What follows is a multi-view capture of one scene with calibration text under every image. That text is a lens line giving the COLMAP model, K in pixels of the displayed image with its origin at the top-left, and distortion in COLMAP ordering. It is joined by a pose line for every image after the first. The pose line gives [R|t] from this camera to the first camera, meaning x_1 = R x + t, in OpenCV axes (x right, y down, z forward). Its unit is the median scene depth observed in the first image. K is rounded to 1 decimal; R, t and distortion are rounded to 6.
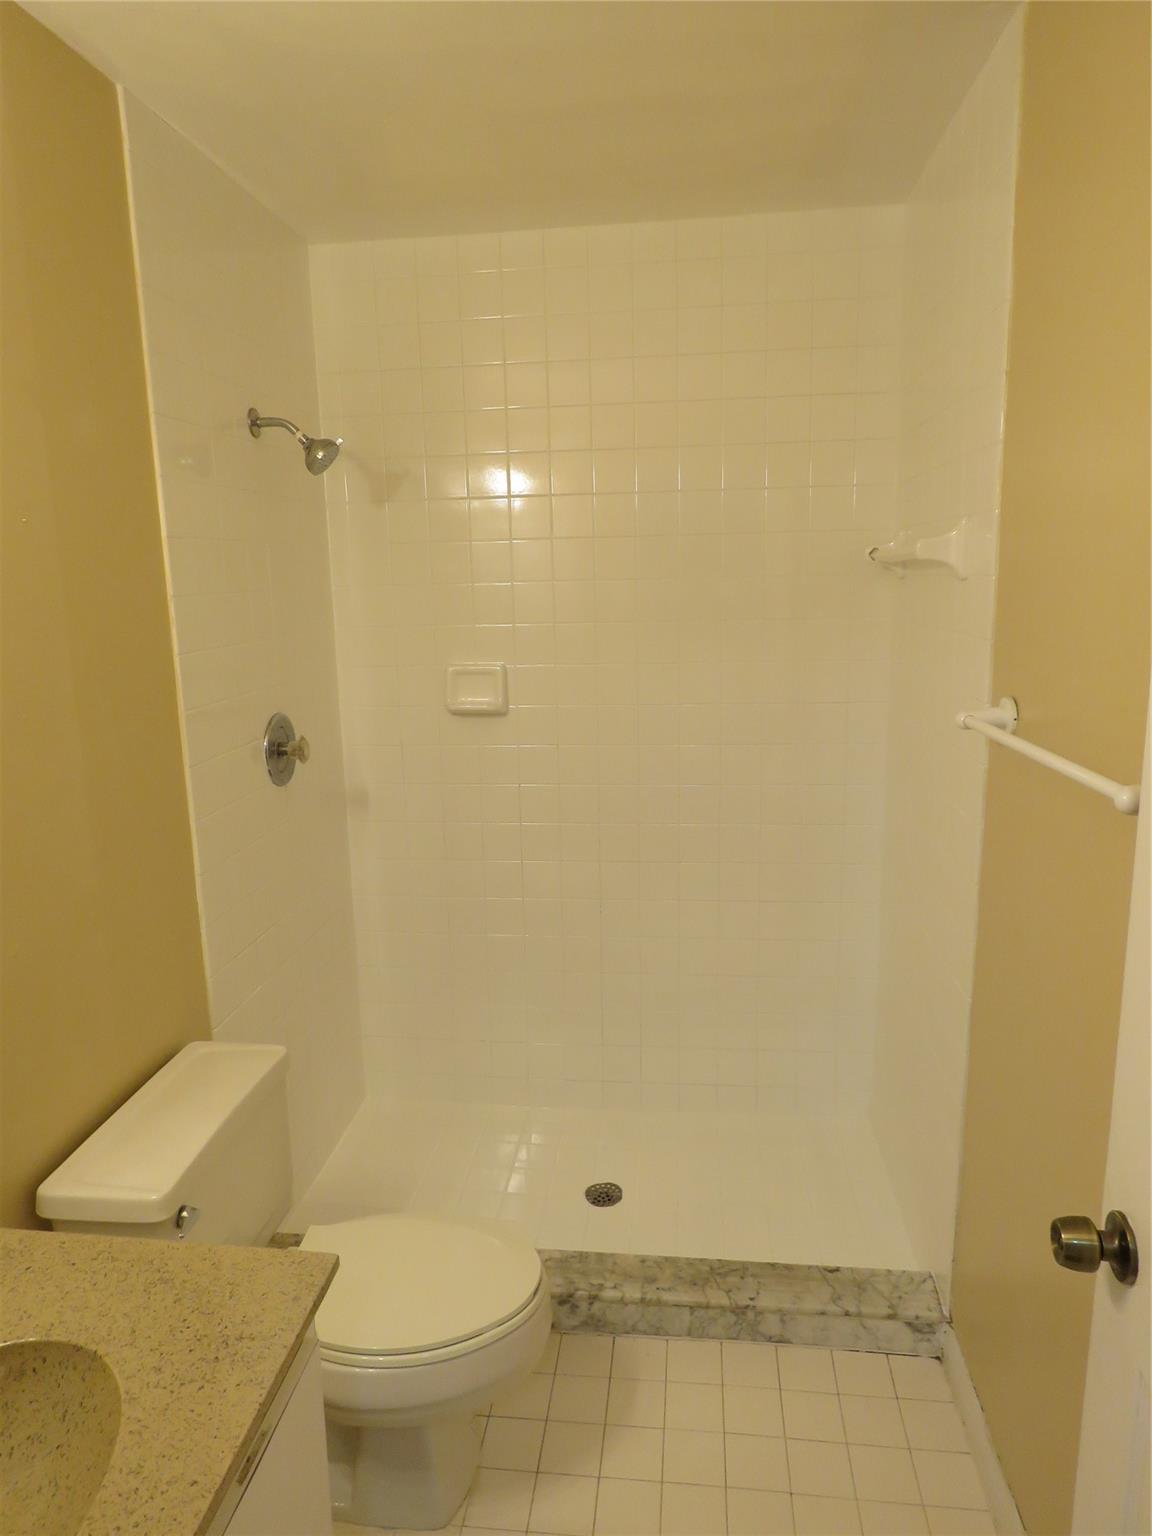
lens RADIAL K [[973.5, 0, 578.3], [0, 973.5, 761.4], [0, 0, 1]] dist [-0.022144, 0.011346]
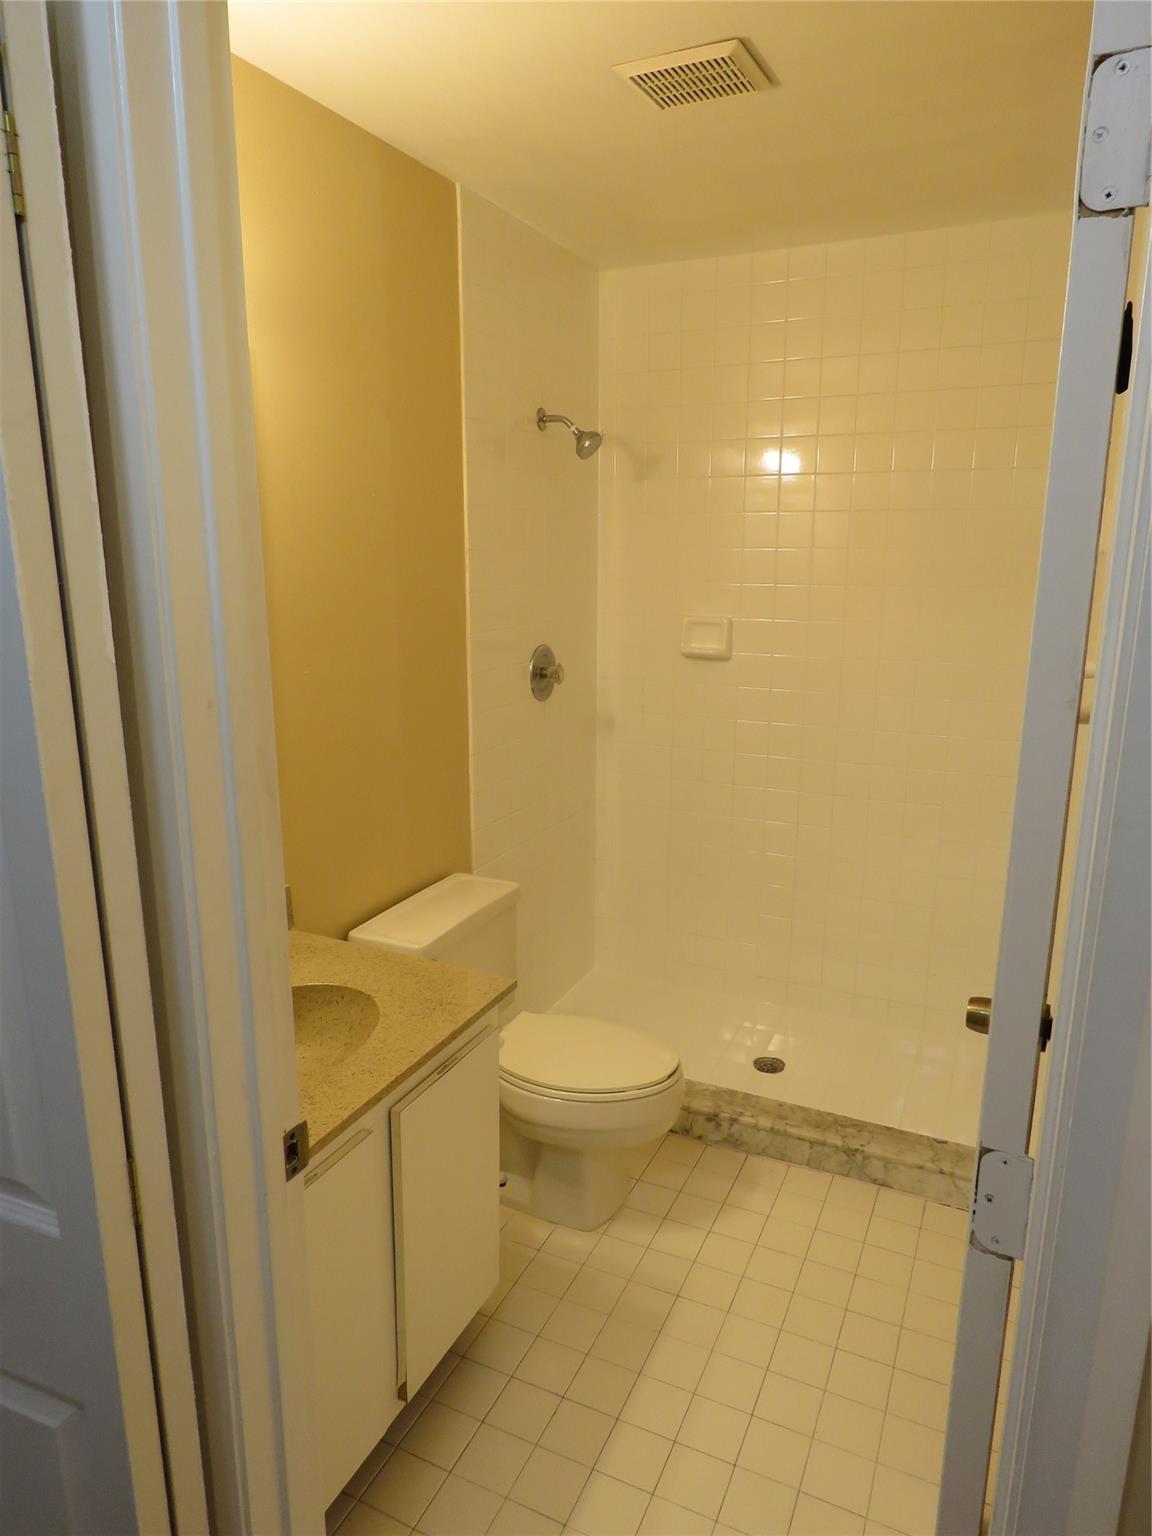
lens RADIAL K [[973.5, 0, 576.6], [0, 973.5, 769.2], [0, 0, 1]] dist [-0.022144, 0.011346]
pose [[0.946783, 0.093266, -0.308064, 0.167187], [-0.083101, 0.995480, 0.045983, 0.059255], [0.310960, -0.017936, 0.950254, -0.250967]]
